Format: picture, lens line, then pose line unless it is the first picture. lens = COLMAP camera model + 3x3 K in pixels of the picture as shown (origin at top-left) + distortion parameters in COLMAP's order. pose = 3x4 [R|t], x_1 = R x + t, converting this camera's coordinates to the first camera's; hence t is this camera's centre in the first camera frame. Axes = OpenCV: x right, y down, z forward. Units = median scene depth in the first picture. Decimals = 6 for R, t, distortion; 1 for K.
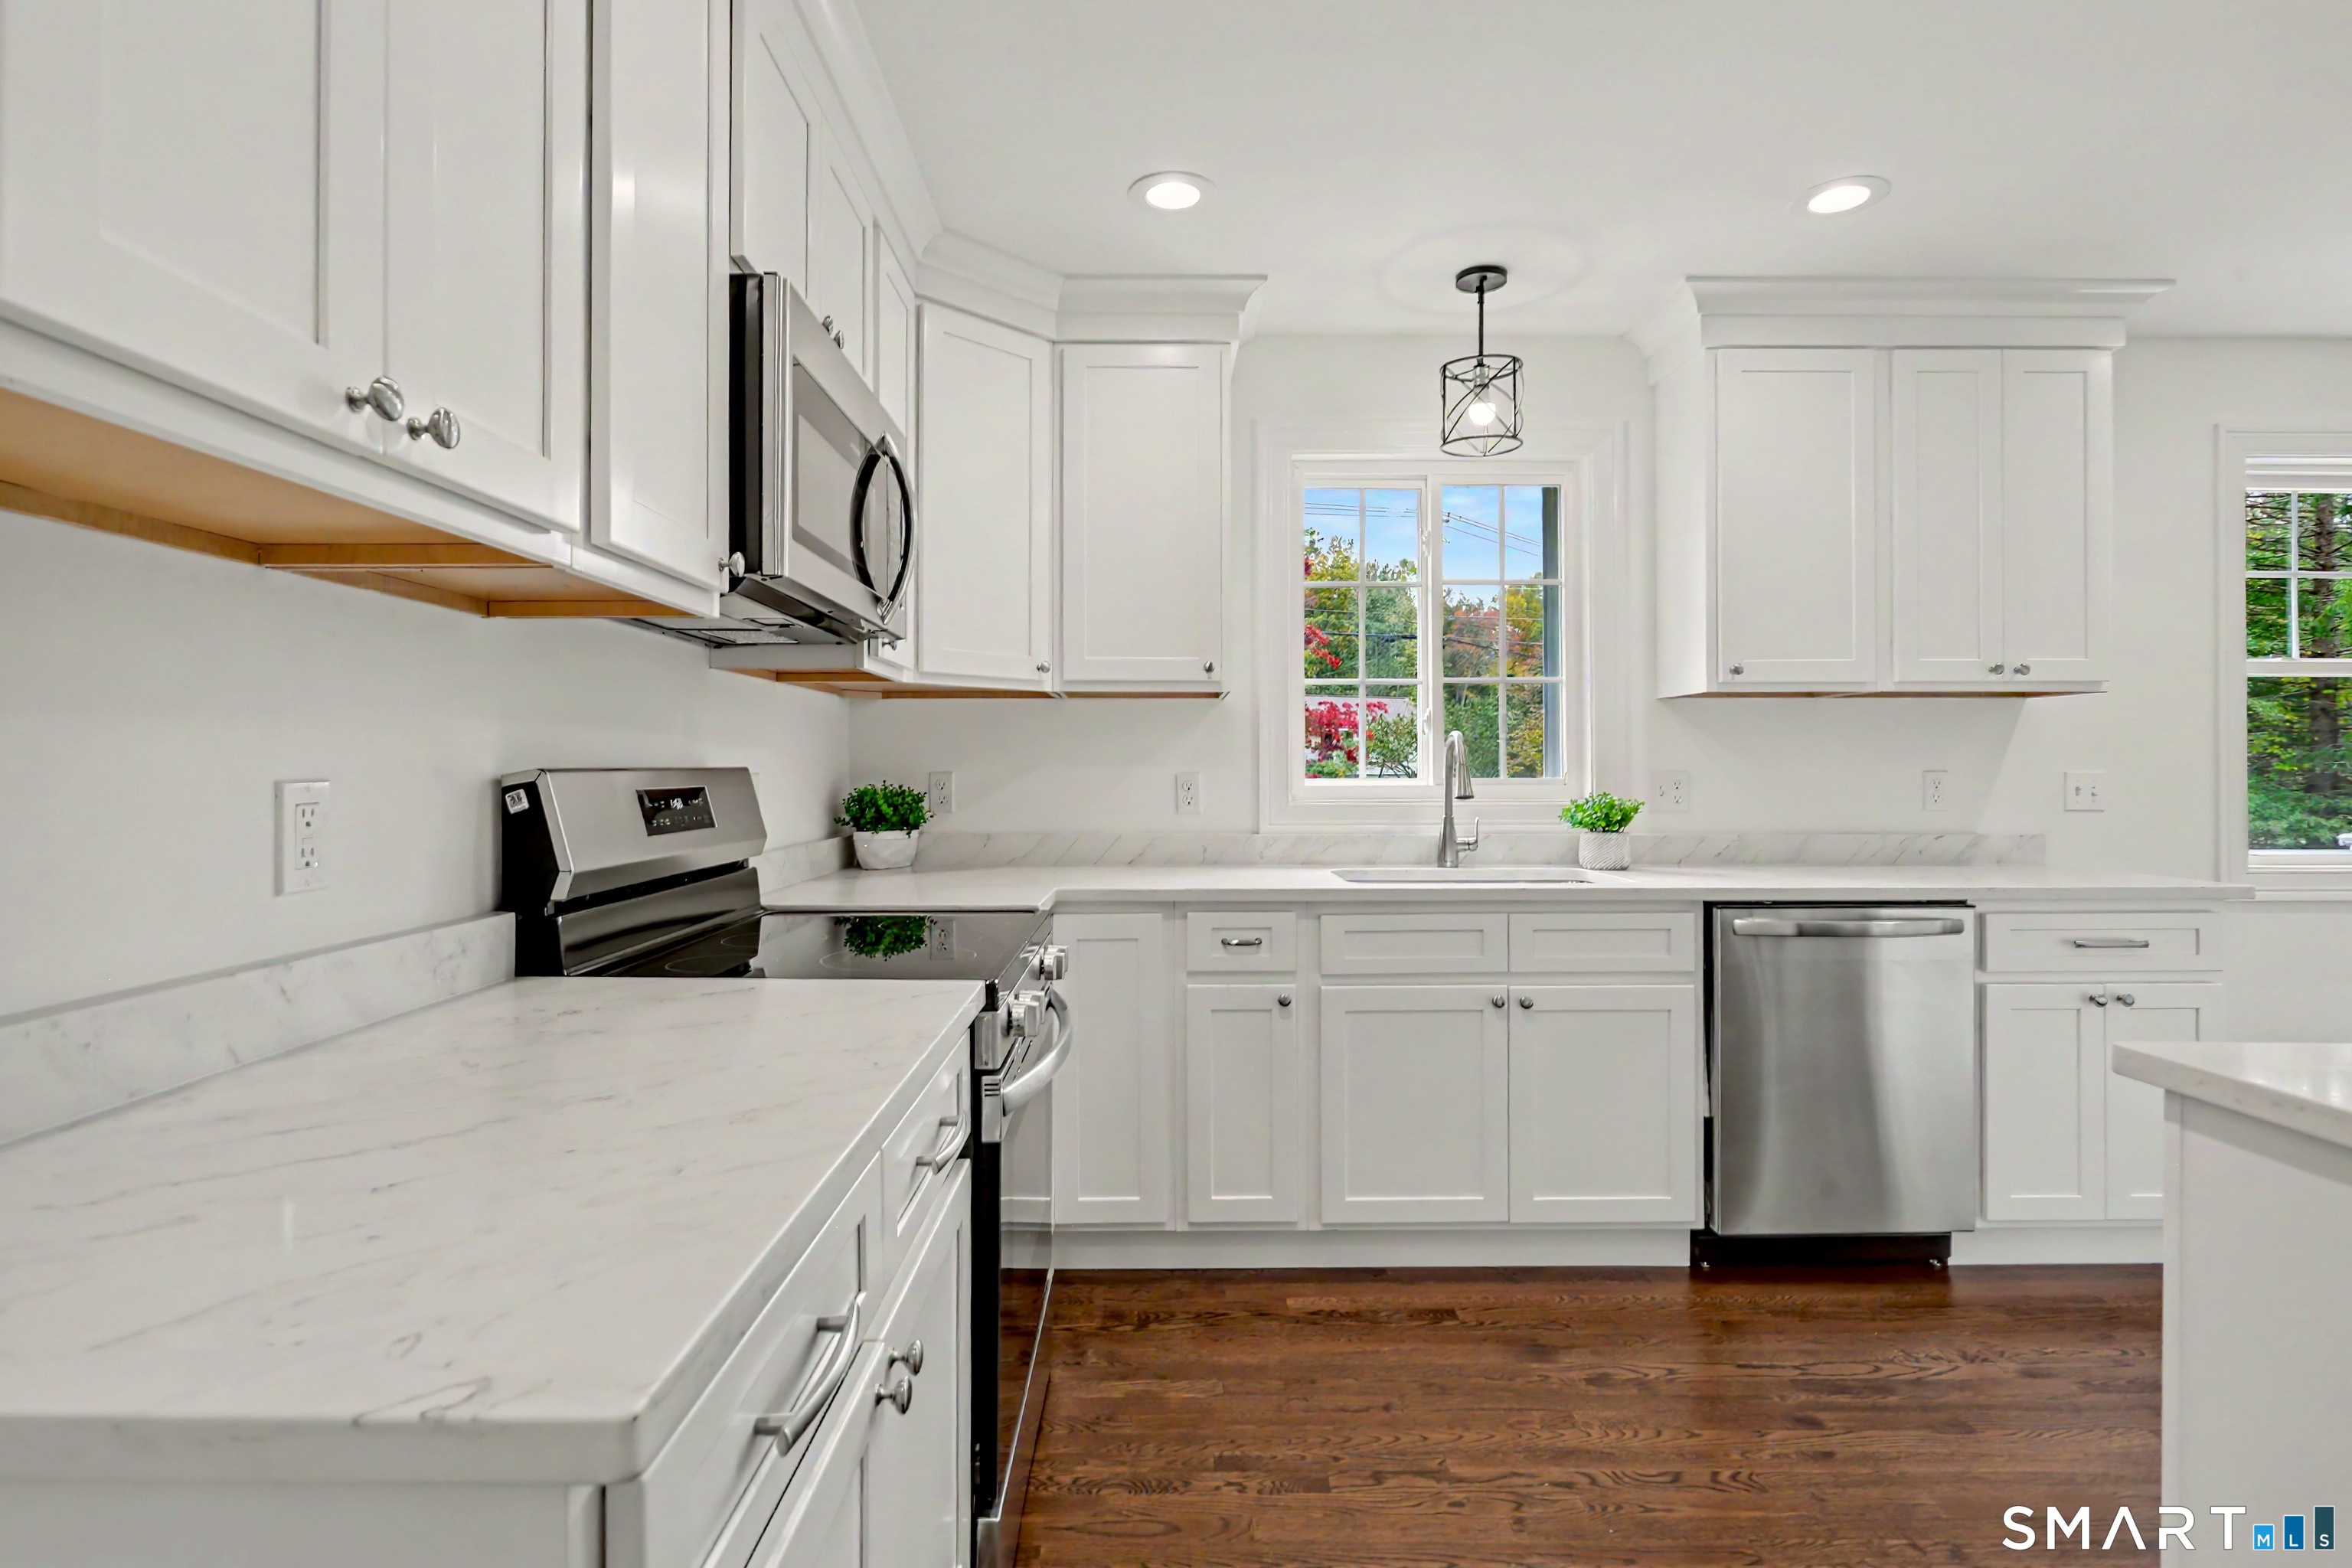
lens RADIAL K [[1140.4, 0, 1194.5], [0, 1140.4, 767.9], [0, 0, 1]] dist [-0.007391, 0.001627]
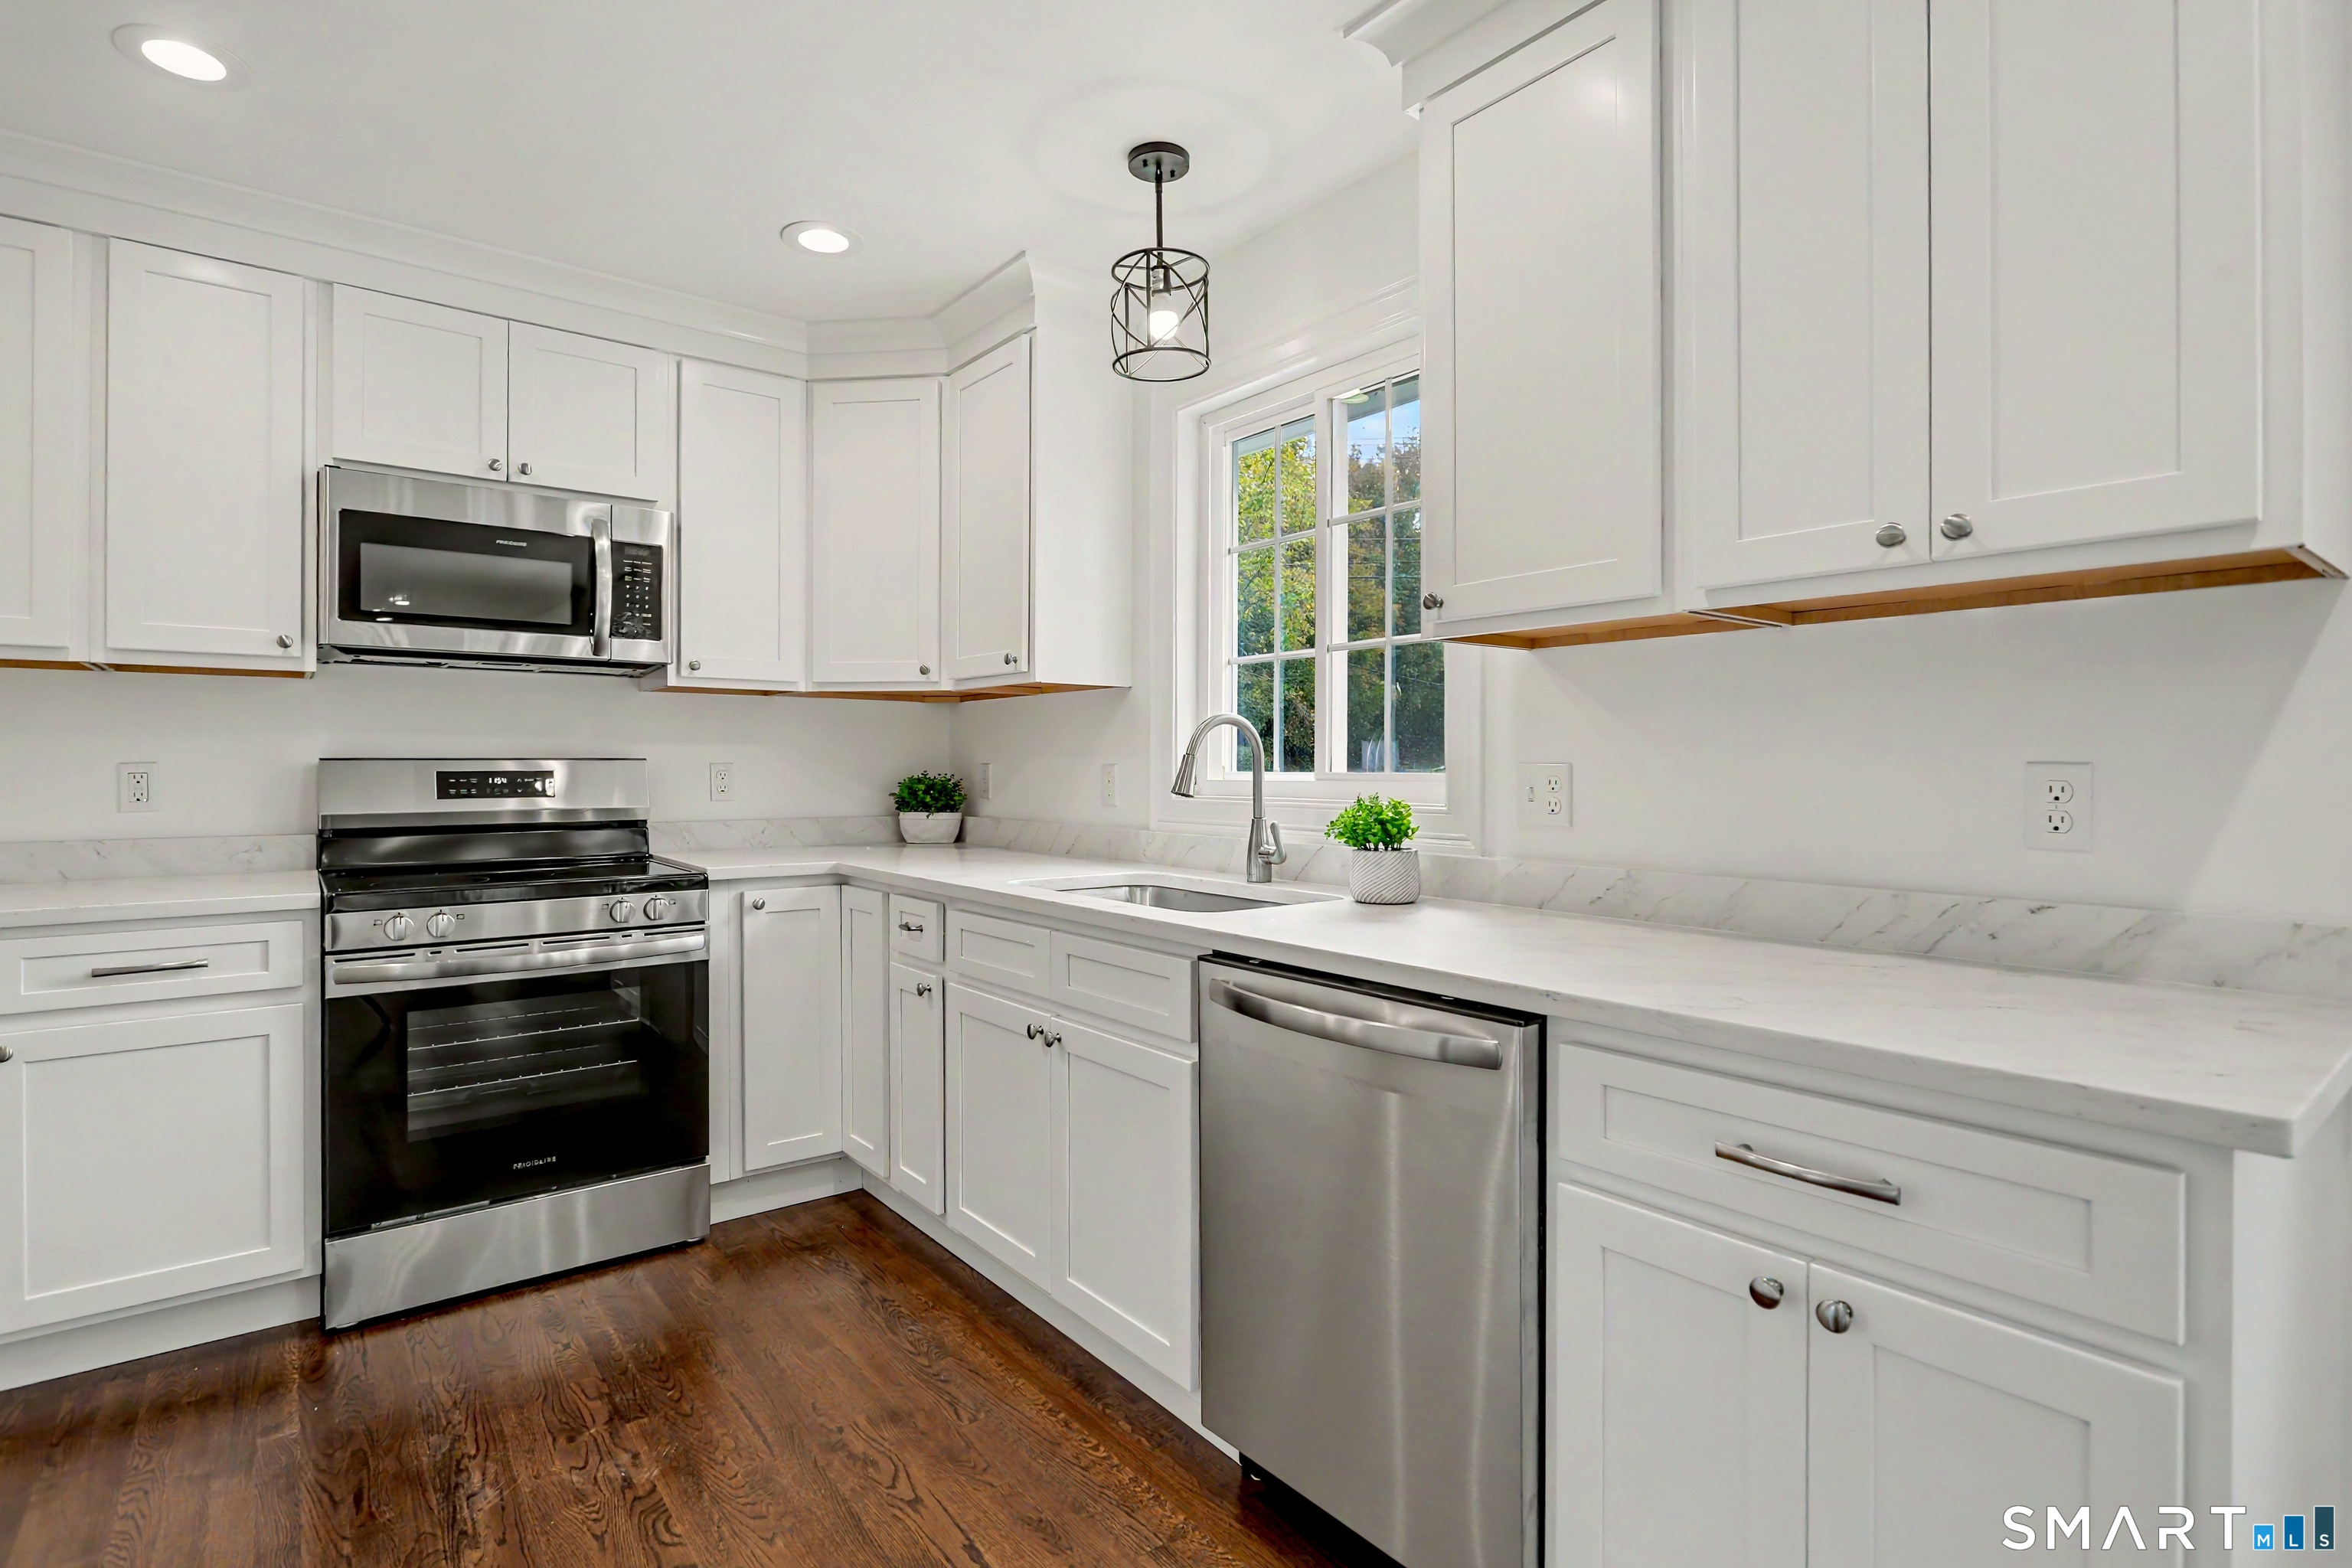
lens RADIAL K [[1140.4, 0, 1190.0], [0, 1140.4, 770.5], [0, 0, 1]] dist [-0.007391, 0.001627]
pose [[0.607614, 0.005763, -0.794211, 0.870188], [-0.000813, 0.999978, 0.006634, 0.002898], [0.794232, -0.003386, 0.607605, 0.491293]]
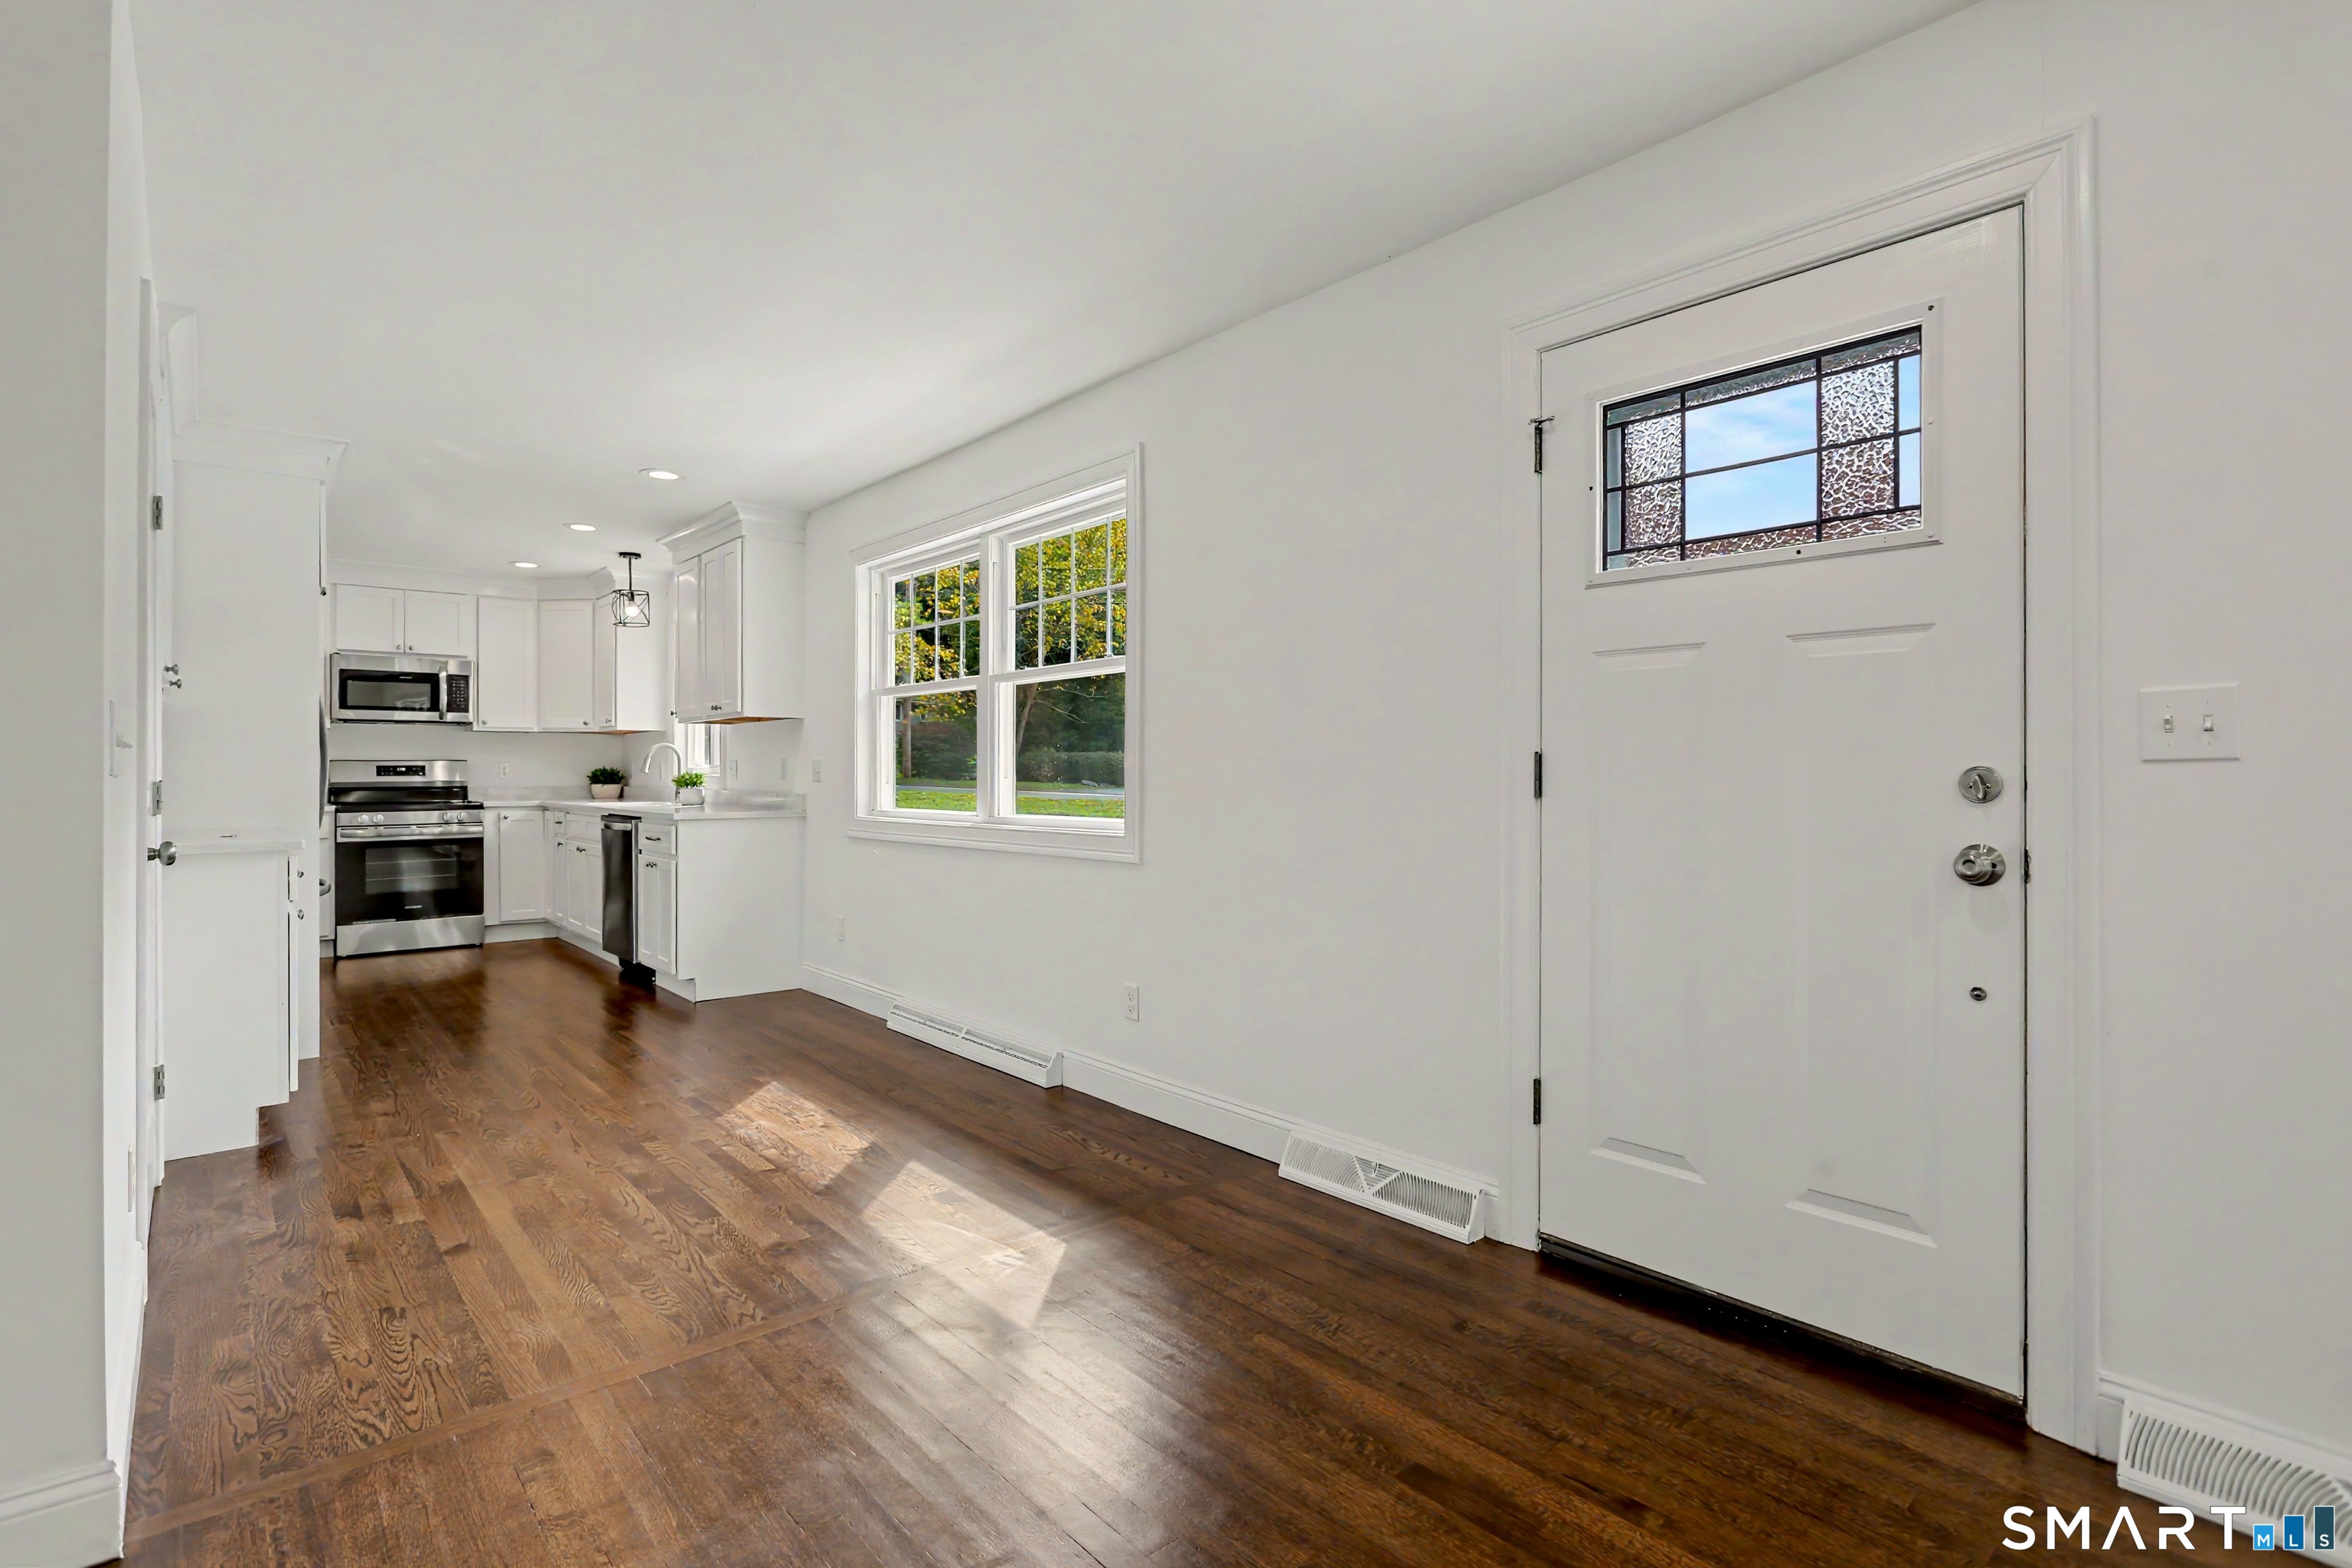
lens RADIAL K [[1140.4, 0, 1205.2], [0, 1140.4, 763.8], [0, 0, 1]] dist [-0.007391, 0.001627]
pose [[0.647328, -0.006794, -0.762182, 2.713440], [0.003845, 0.999977, -0.005647, 0.028369], [0.762202, 0.000725, 0.647339, 0.348692]]
